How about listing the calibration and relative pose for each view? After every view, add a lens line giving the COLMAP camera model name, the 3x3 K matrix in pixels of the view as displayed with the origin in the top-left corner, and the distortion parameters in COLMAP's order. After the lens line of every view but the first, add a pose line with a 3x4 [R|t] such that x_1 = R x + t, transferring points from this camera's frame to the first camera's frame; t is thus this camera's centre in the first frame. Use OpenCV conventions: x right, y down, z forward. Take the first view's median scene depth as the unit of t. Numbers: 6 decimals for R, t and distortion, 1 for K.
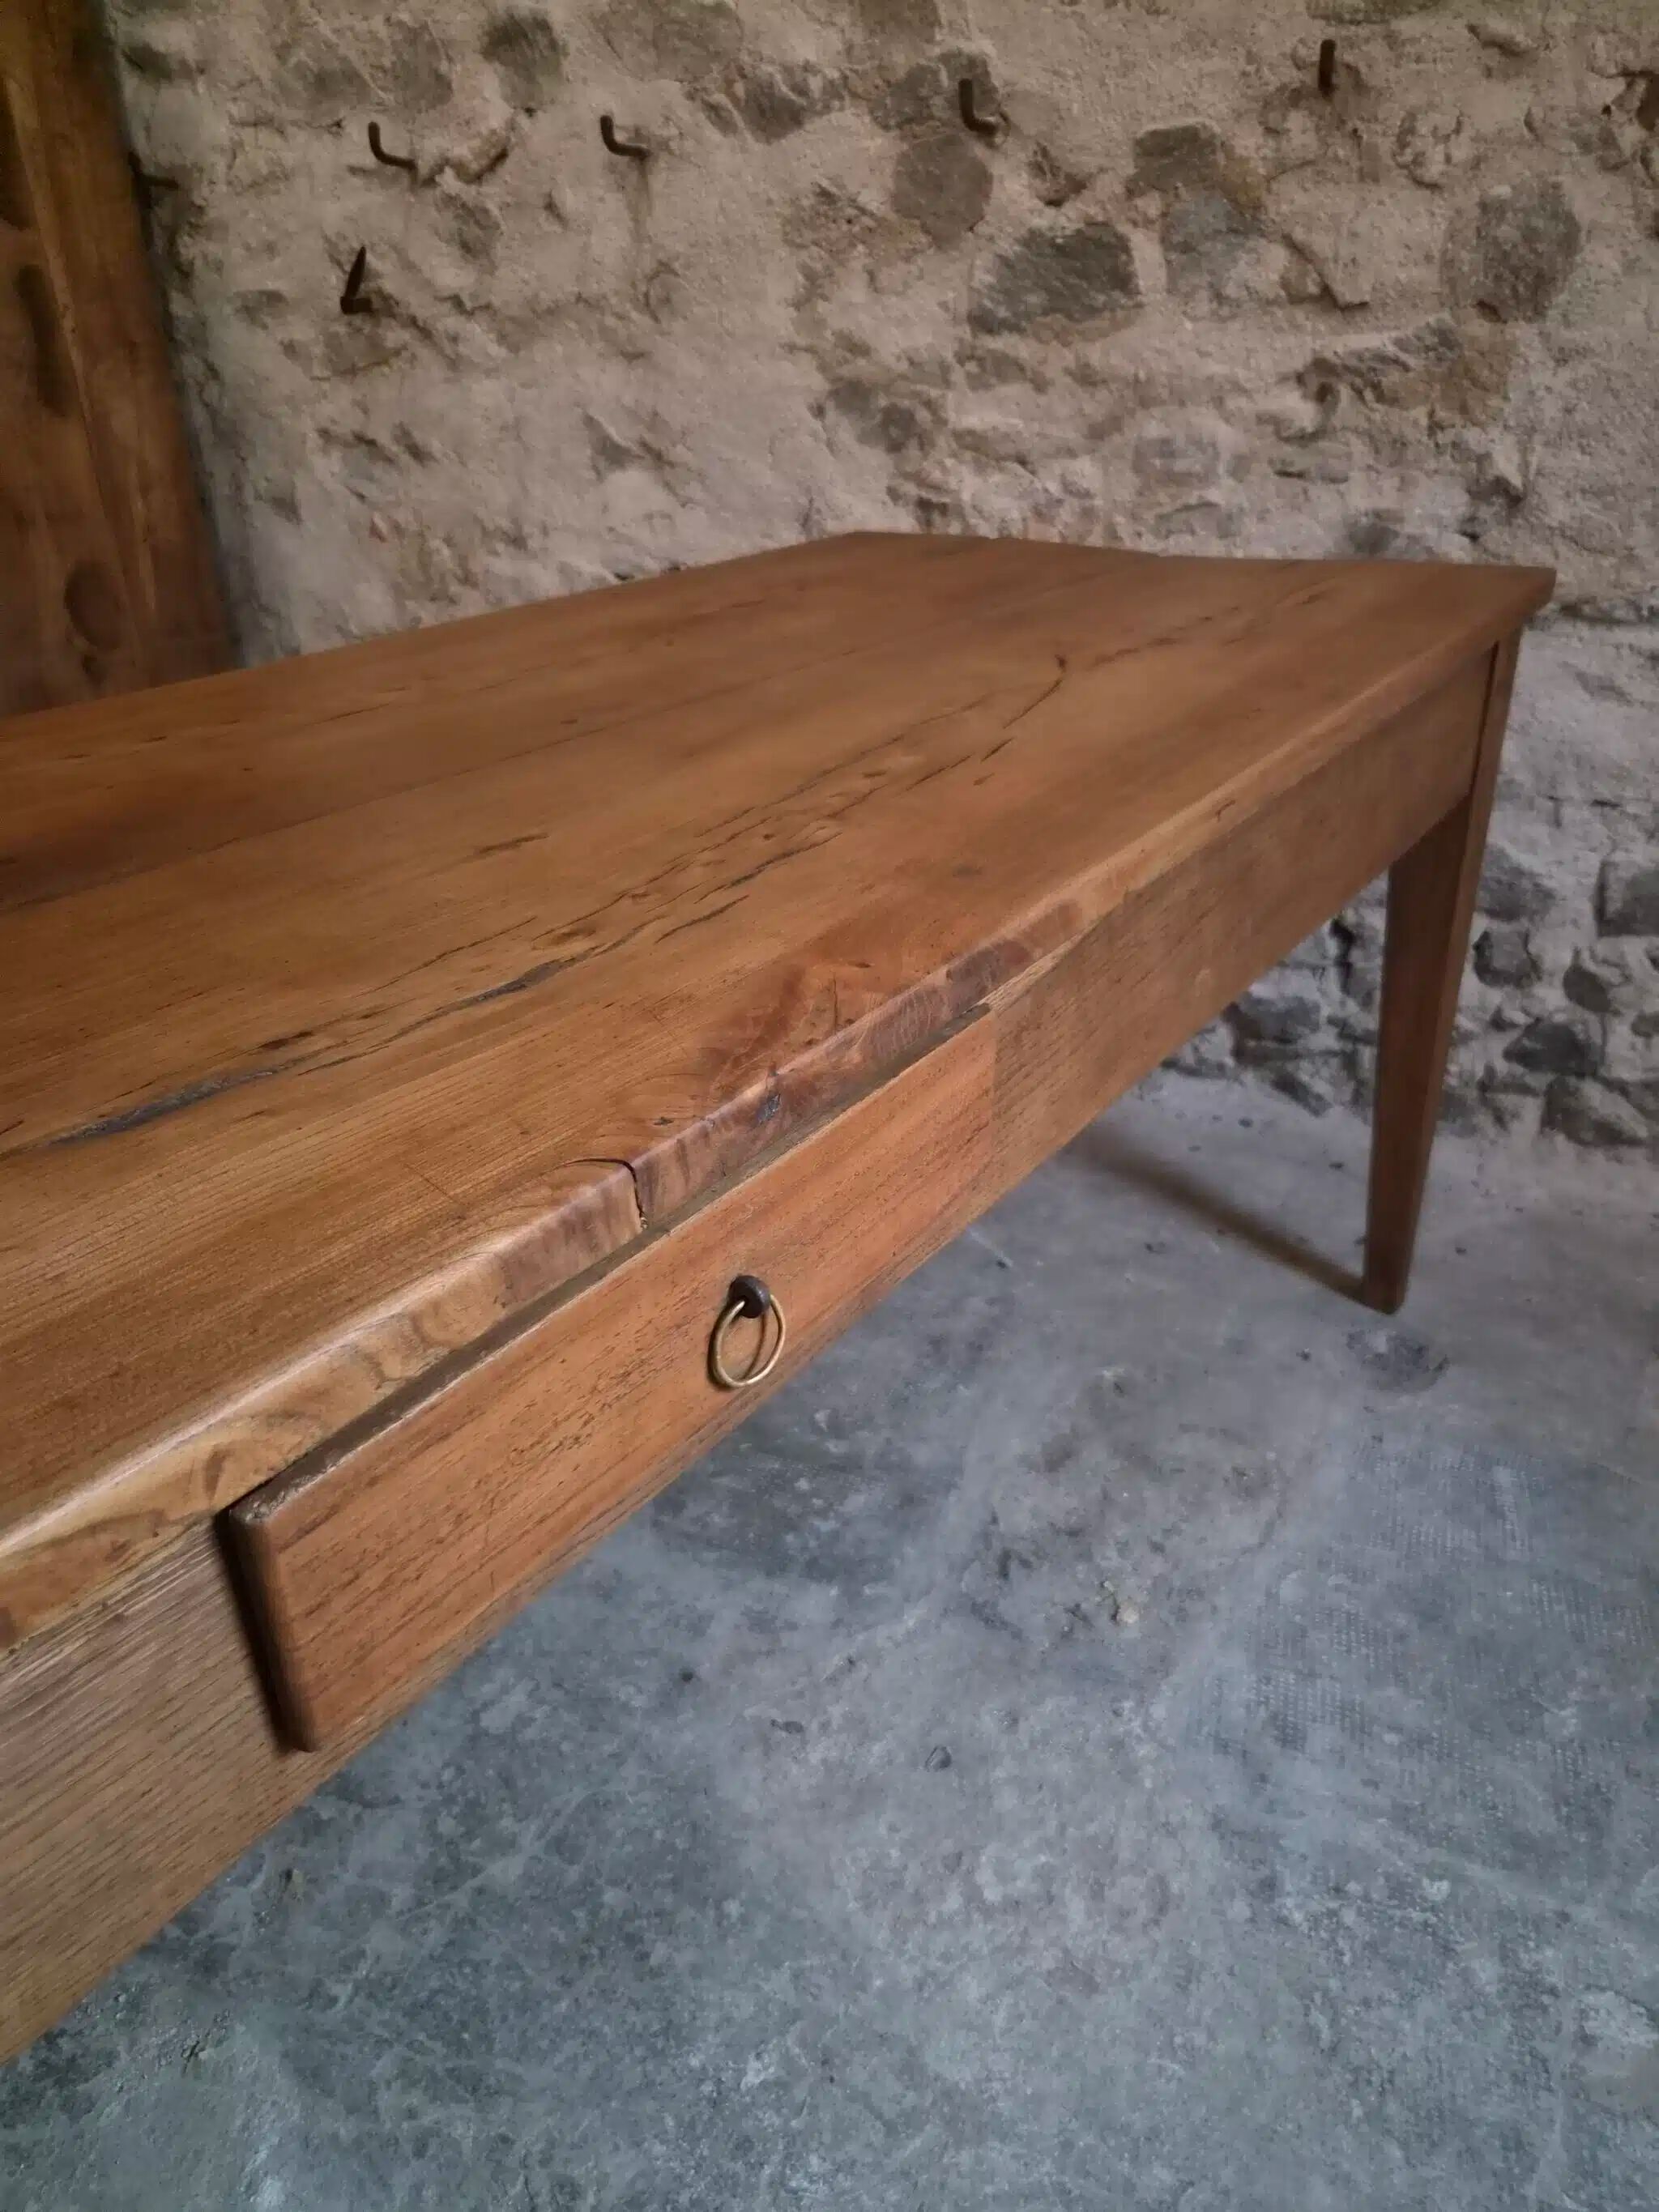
lens RADIAL K [[1501.9, 0, 855.4], [0, 1501.9, 1124.6], [0, 0, 1]] dist [0.054896, -0.046860]
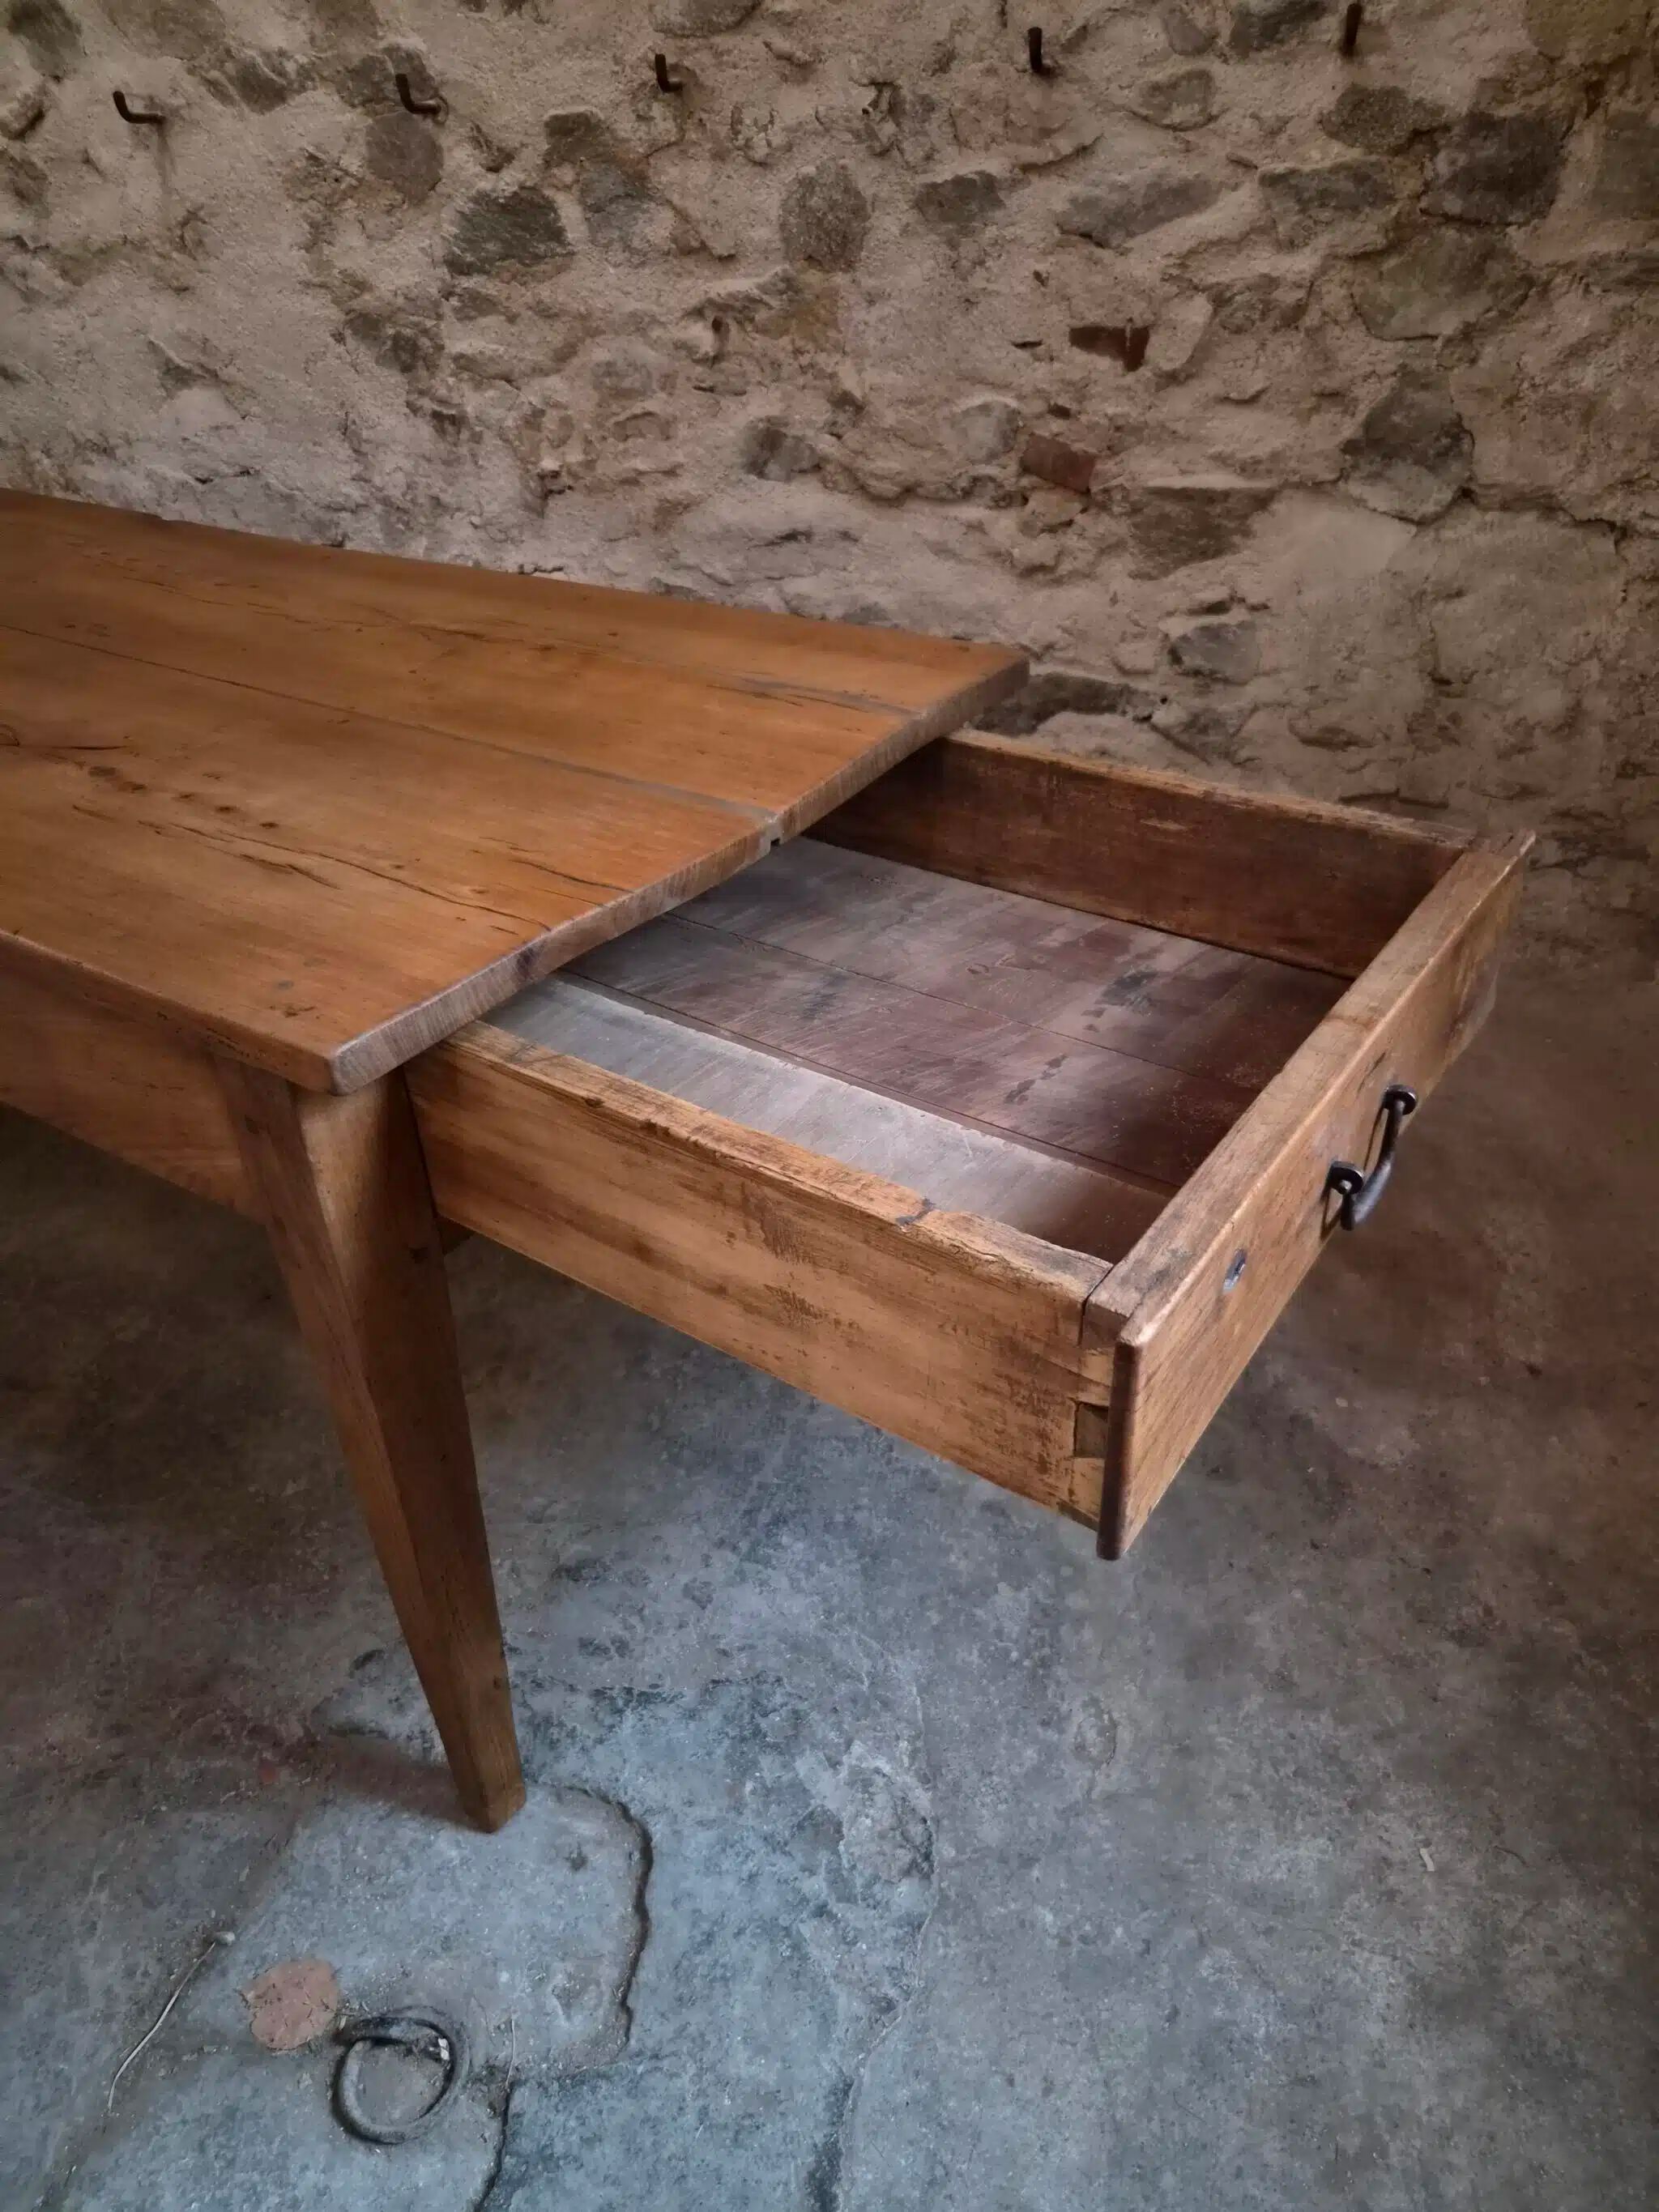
lens RADIAL K [[1493.9, 0, 853.6], [0, 1493.9, 1111.8], [0, 0, 1]] dist [0.054390, -0.041666]
pose [[0.988359, -0.094802, 0.118994, 0.199435], [0.084399, 0.992394, 0.089618, 0.075911], [-0.126585, -0.078532, 0.988842, -0.329223]]
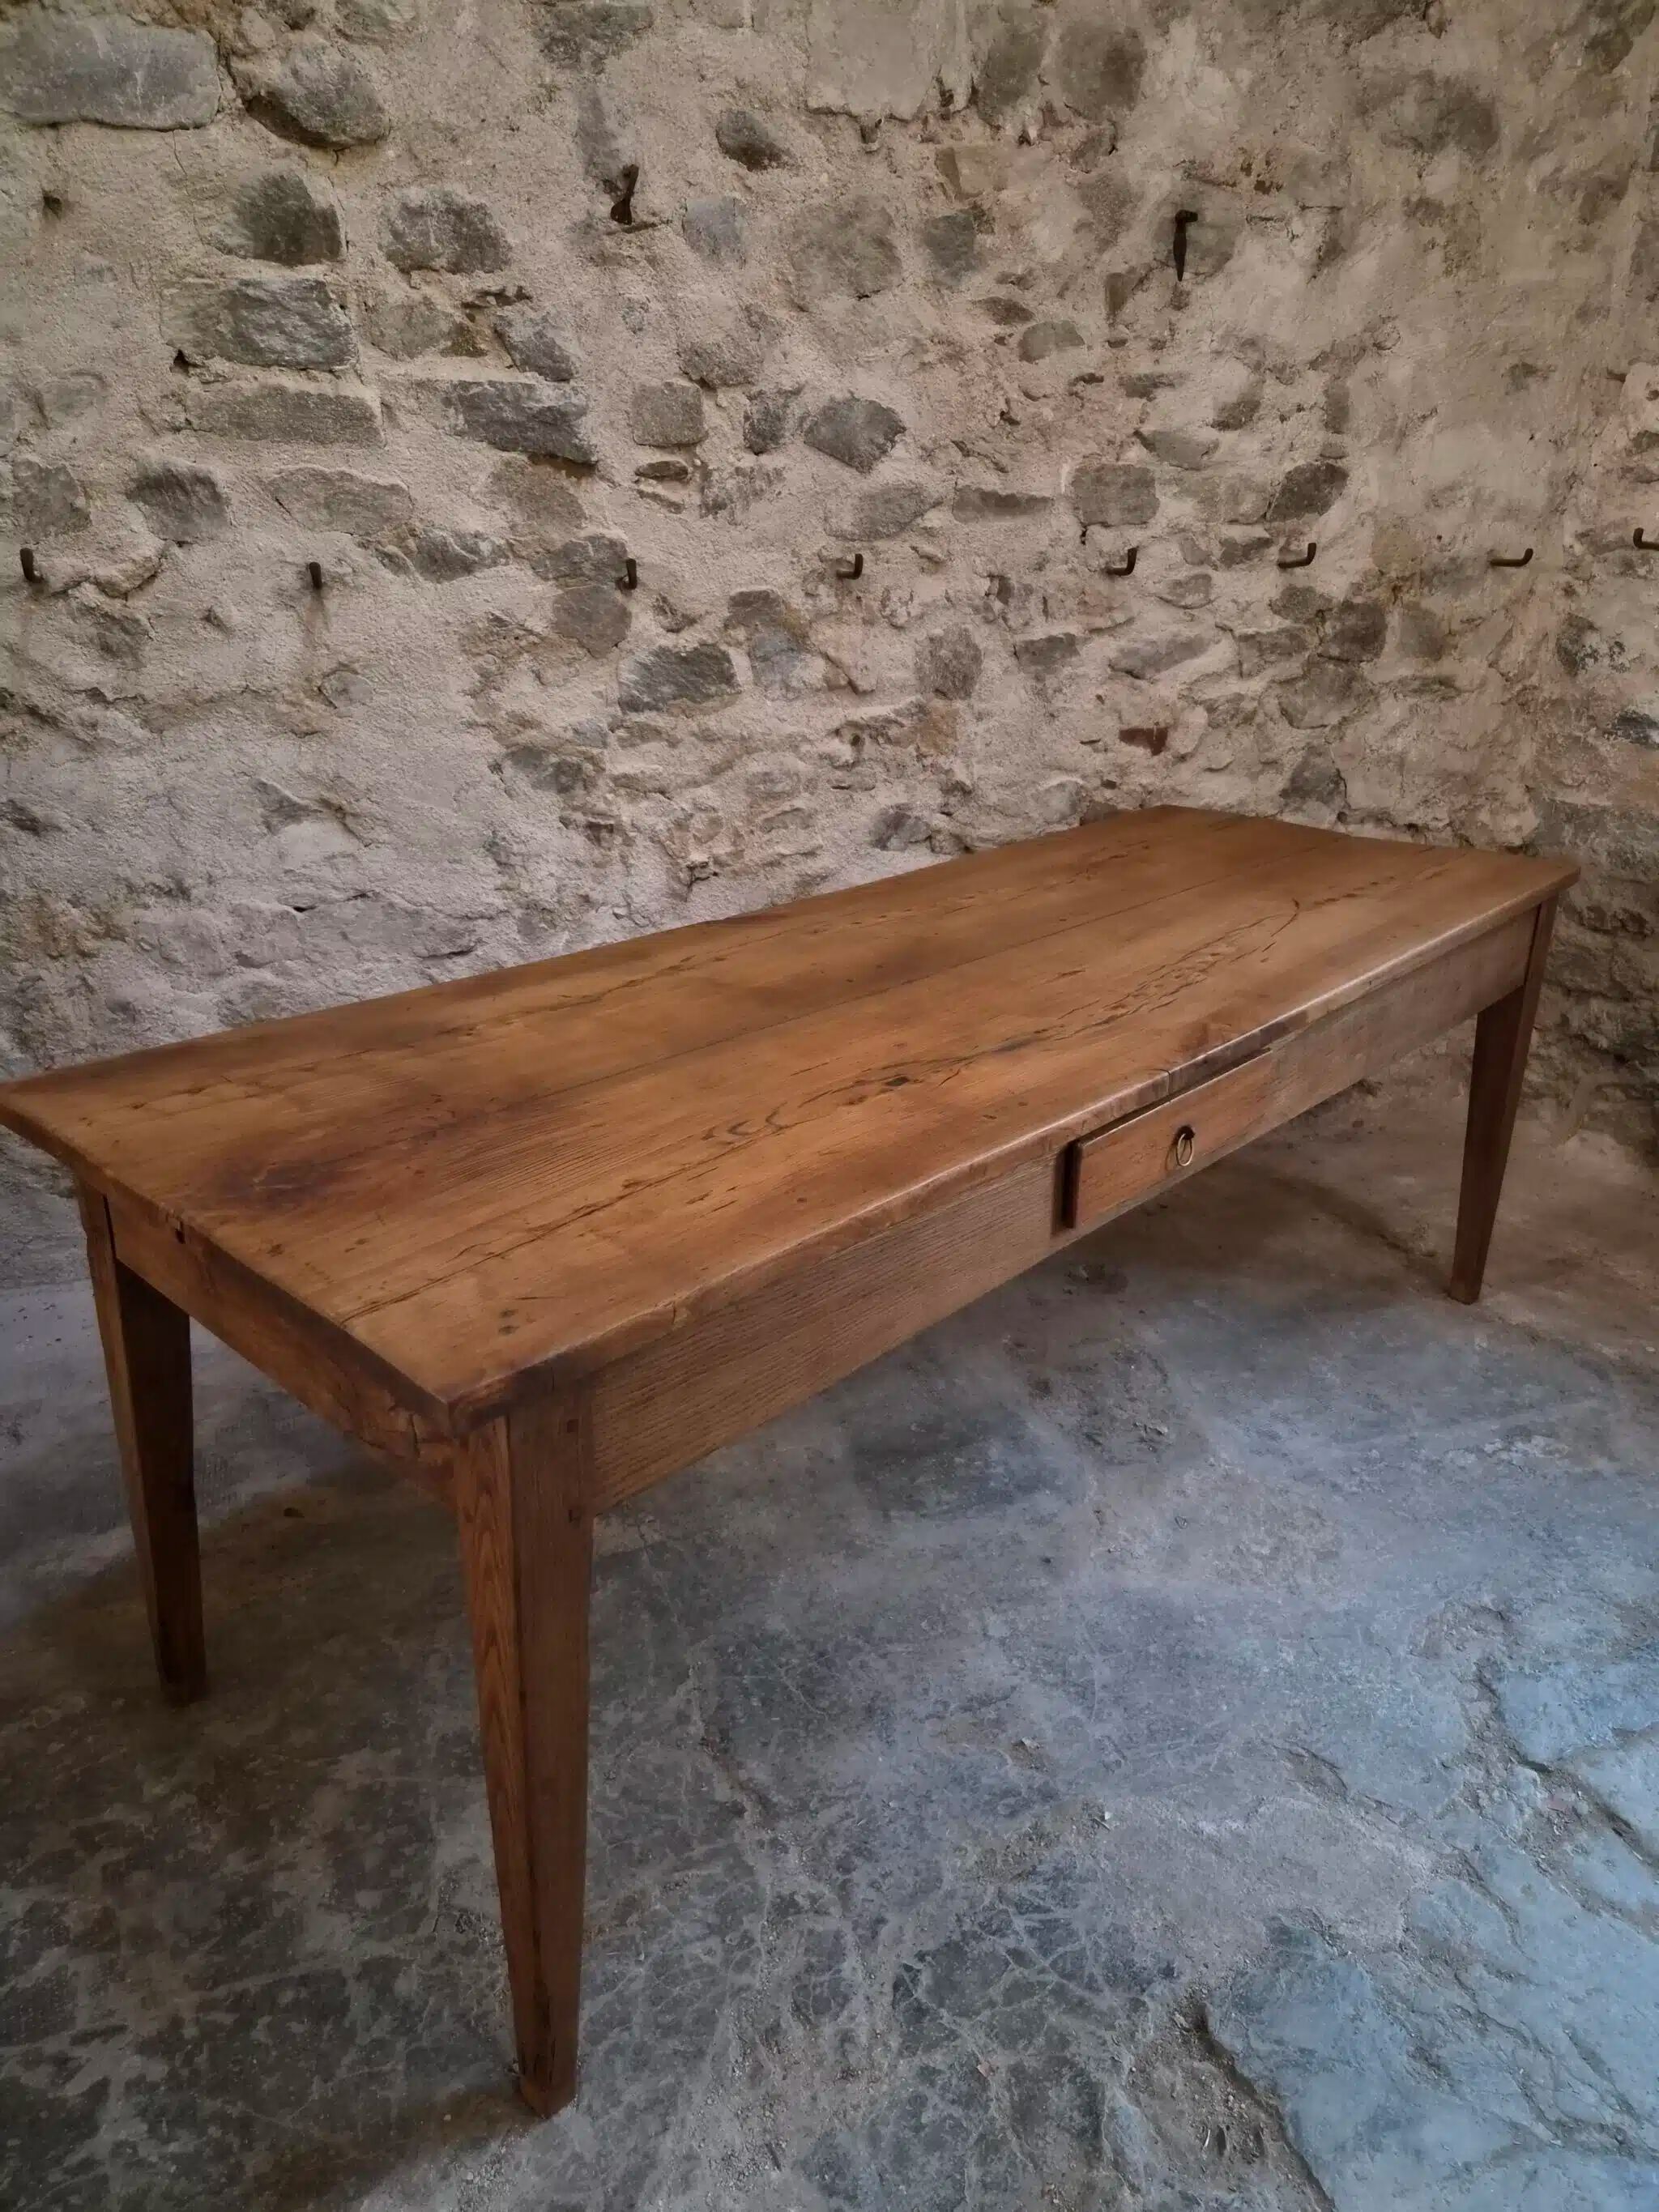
lens RADIAL K [[1482.8, 0, 848.0], [0, 1482.8, 1126.2], [0, 0, 1]] dist [0.062753, -0.048145]
pose [[0.702068, -0.254050, 0.665252, -0.836069], [0.321781, 0.946561, 0.021889, -0.122728], [-0.635262, 0.198698, 0.746298, -0.099979]]
